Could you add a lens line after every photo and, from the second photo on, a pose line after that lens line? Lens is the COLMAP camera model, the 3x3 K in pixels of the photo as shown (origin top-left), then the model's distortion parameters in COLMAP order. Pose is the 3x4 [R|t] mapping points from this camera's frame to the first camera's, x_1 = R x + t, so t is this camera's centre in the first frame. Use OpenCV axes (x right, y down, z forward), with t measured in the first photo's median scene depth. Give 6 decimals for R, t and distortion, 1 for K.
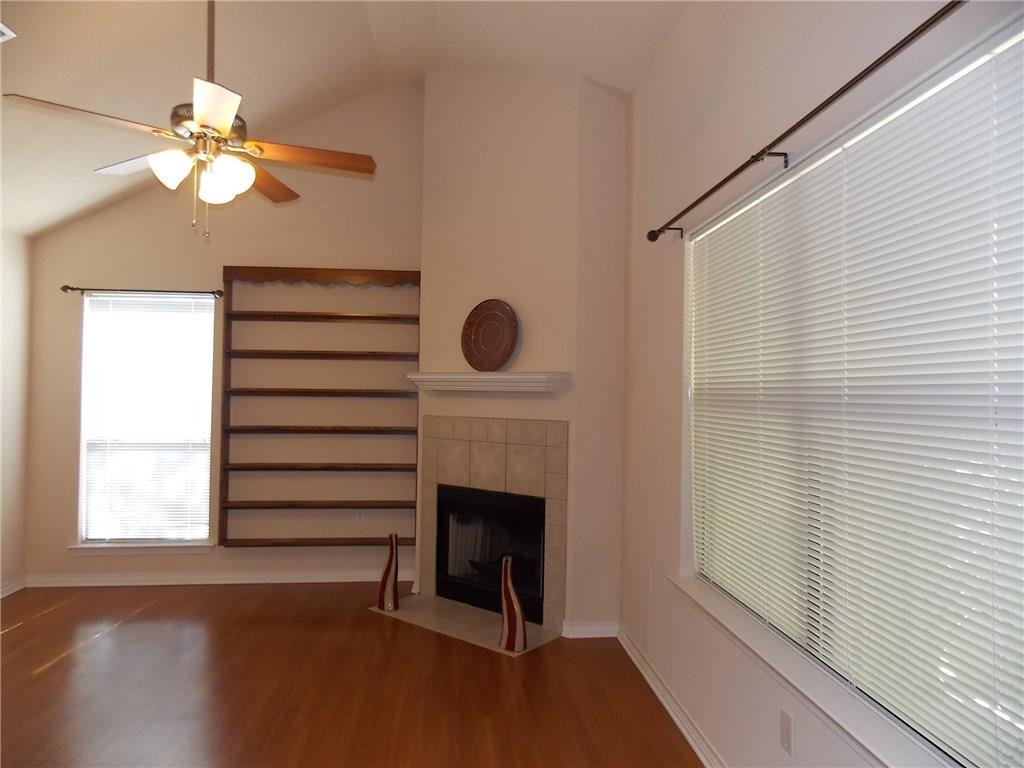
lens RADIAL K [[675.6, 0, 513.8], [0, 675.6, 377.6], [0, 0, 1]] dist [0.007158, -0.007466]
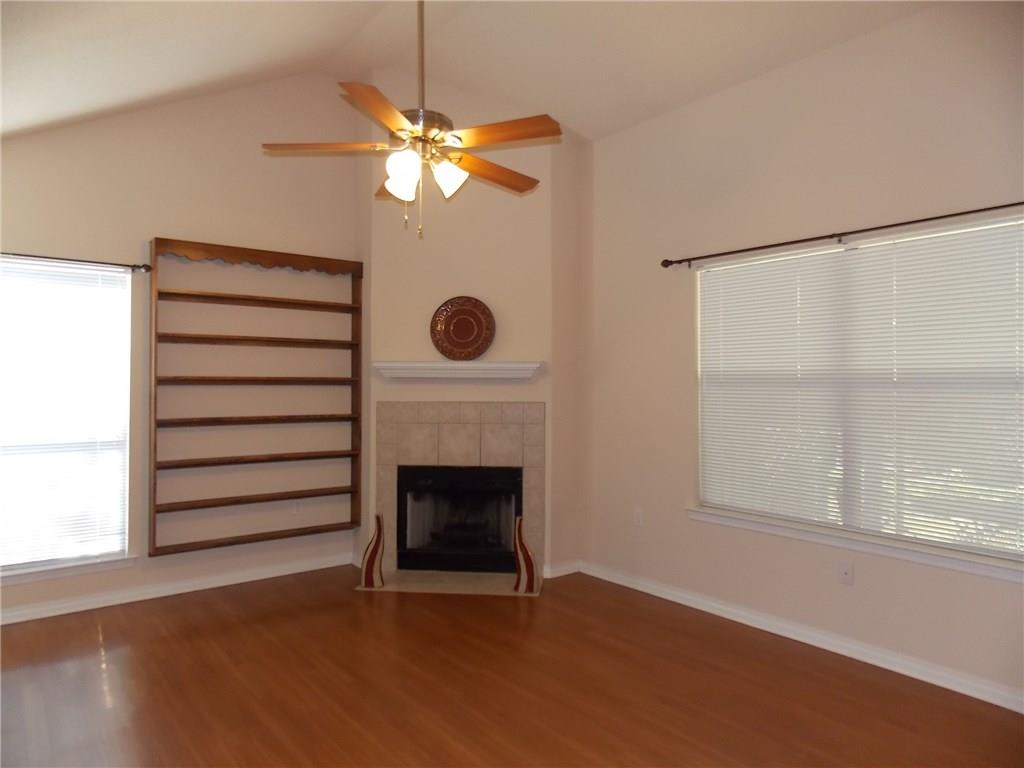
lens RADIAL K [[675.6, 0, 514.2], [0, 675.6, 377.7], [0, 0, 1]] dist [0.007158, -0.007466]
pose [[0.837611, -0.004015, 0.546252, -0.525031], [-0.004064, 0.999900, 0.013580, 0.003588], [-0.546252, -0.013595, 0.837511, 0.007805]]
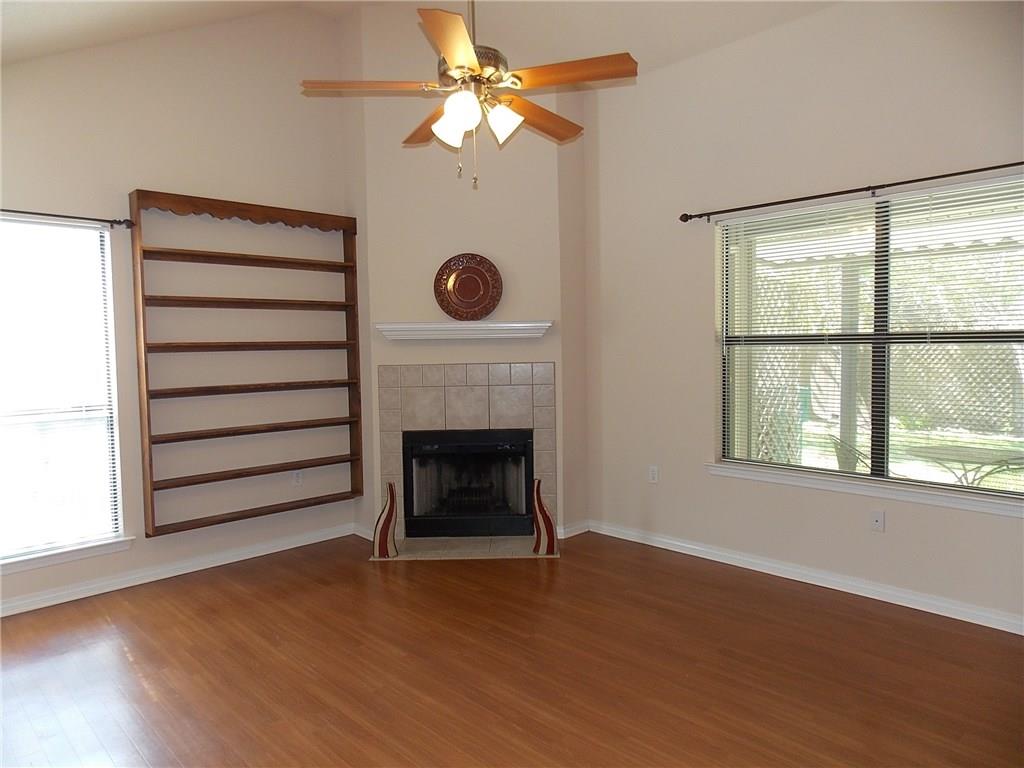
lens RADIAL K [[675.6, 0, 512.0], [0, 675.6, 380.7], [0, 0, 1]] dist [0.007158, -0.007466]
pose [[0.777215, -0.057838, 0.626572, -0.604463], [0.013098, 0.997038, 0.075788, 0.004978], [-0.629099, -0.050697, 0.775670, 0.099641]]
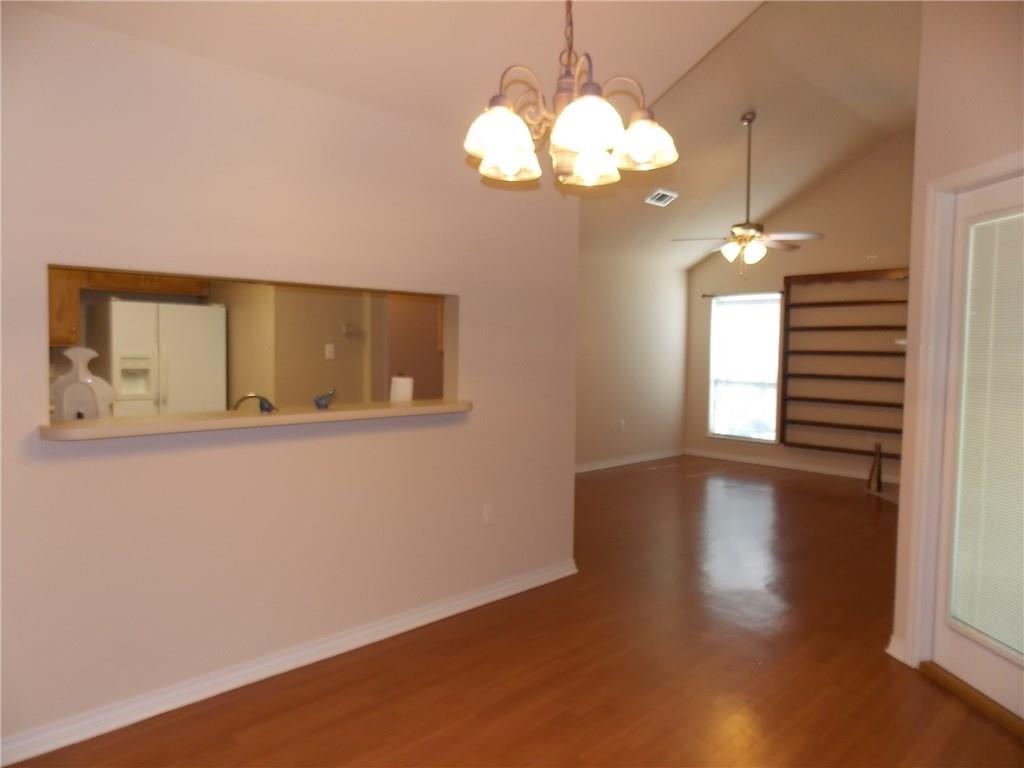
lens RADIAL K [[675.6, 0, 521.6], [0, 675.6, 374.5], [0, 0, 1]] dist [0.007158, -0.007466]
pose [[0.633760, 0.026745, -0.773068, 0.451636], [0.004380, 0.999262, 0.038161, 0.009228], [0.773518, -0.027571, 0.633175, -0.554386]]
